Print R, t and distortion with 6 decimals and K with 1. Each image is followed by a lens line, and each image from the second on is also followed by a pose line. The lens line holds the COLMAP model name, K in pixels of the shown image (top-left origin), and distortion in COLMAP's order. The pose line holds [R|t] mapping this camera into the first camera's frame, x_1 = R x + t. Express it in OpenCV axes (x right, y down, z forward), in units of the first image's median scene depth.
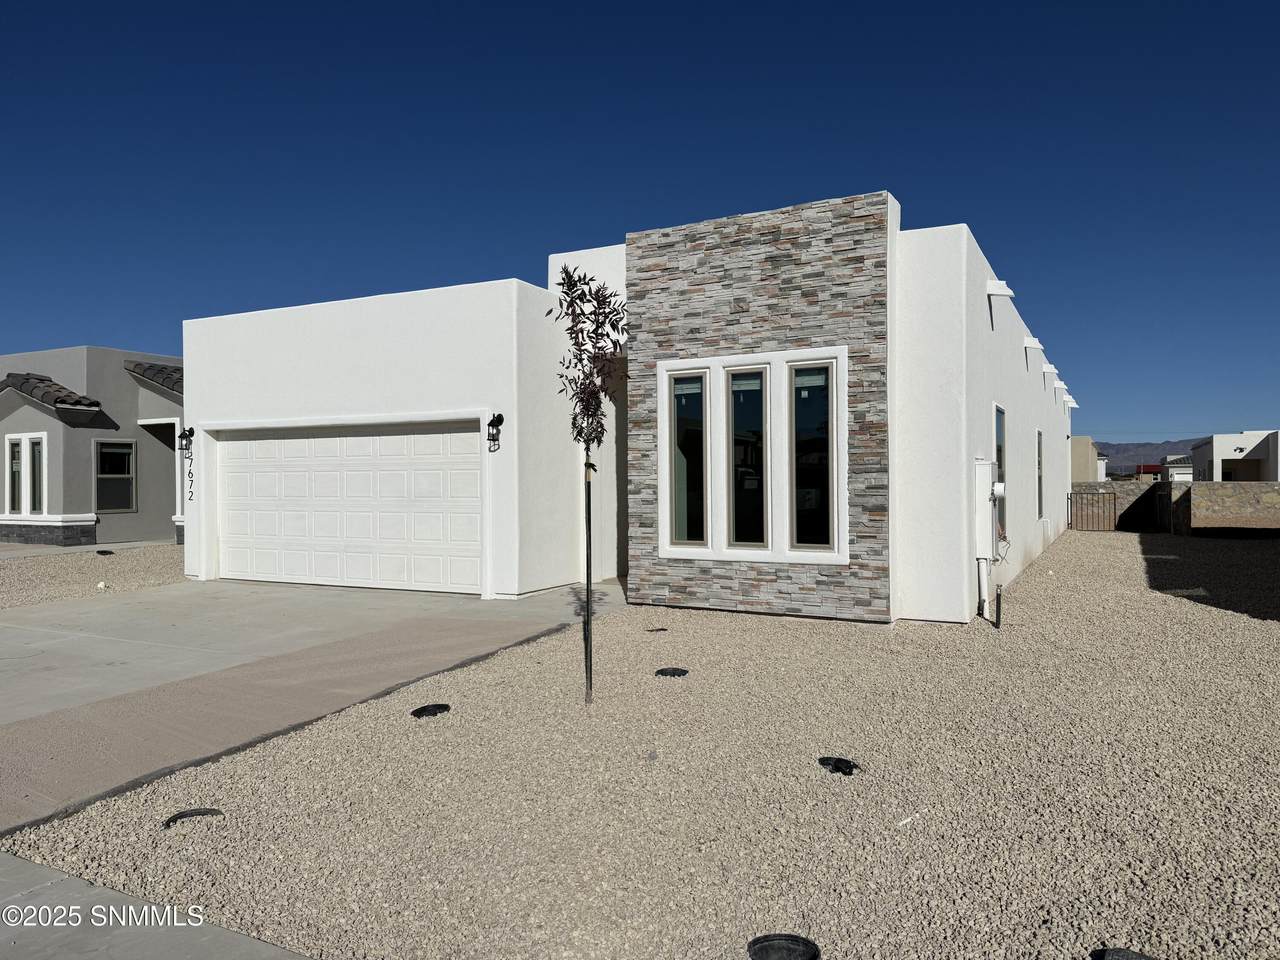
lens RADIAL K [[891.8, 0, 651.3], [0, 891.8, 486.6], [0, 0, 1]] dist [0.047345, -0.058943]
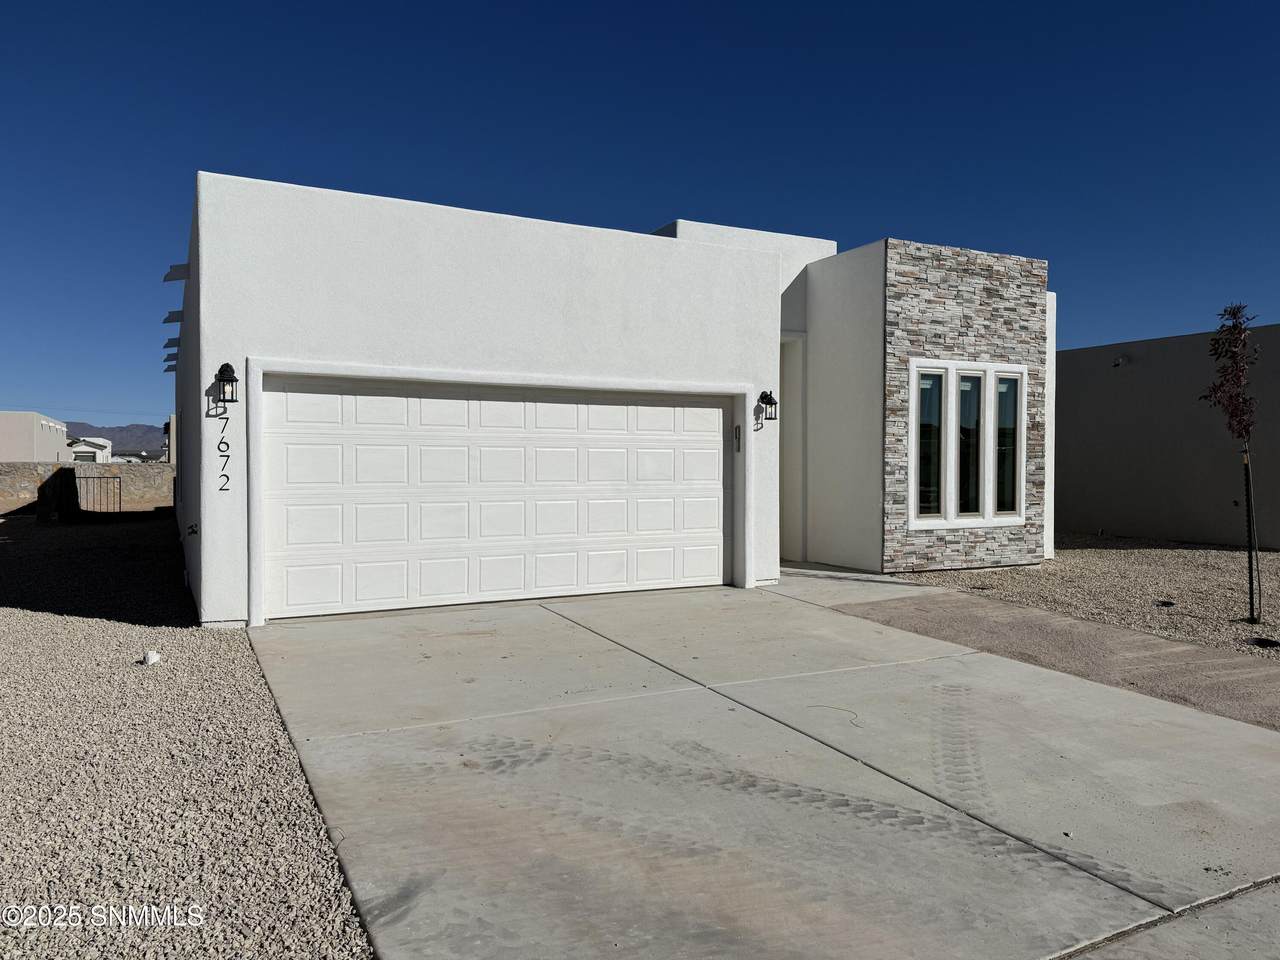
lens RADIAL K [[891.8, 0, 650.0], [0, 891.8, 476.1], [0, 0, 1]] dist [0.047345, -0.058943]
pose [[0.566302, -0.005931, 0.824176, -1.155825], [-0.000328, 0.999972, 0.007421, 0.002252], [-0.824198, -0.004473, 0.566285, 0.644028]]
